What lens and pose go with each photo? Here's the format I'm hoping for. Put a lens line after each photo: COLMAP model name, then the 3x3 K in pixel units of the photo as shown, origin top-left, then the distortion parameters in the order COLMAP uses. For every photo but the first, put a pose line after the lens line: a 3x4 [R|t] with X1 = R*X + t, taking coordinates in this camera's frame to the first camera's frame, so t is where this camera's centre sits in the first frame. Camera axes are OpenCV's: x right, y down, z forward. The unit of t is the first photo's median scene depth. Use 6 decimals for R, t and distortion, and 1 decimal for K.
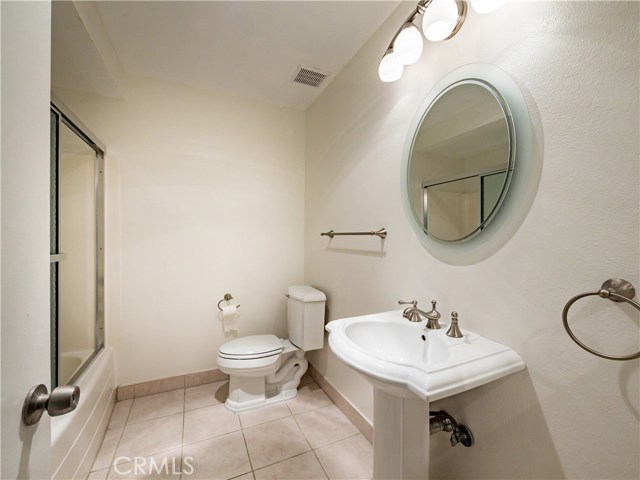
lens RADIAL K [[275.1, 0, 320.0], [0, 275.1, 240.0], [0, 0, 1]] dist [-0.000882, -0.000140]
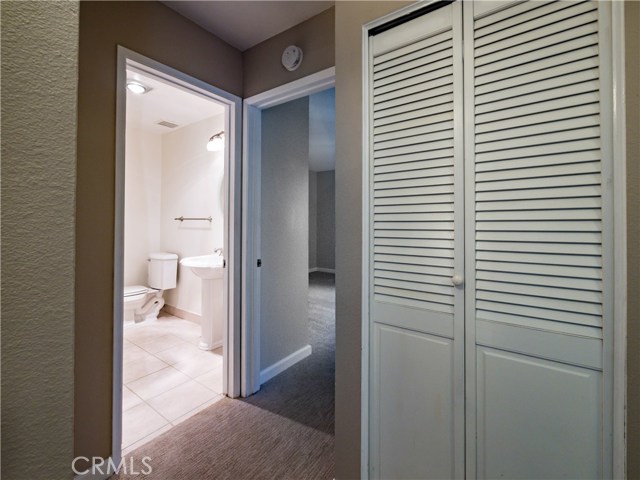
lens RADIAL K [[282.9, 0, 319.0], [0, 282.9, 220.2], [0, 0, 1]] dist [-0.001107, -0.000120]
pose [[0.872829, 0.004642, 0.488004, -0.068408], [0.002699, 0.999894, -0.014338, 0.013144], [-0.488019, 0.013832, 0.872723, -0.911157]]
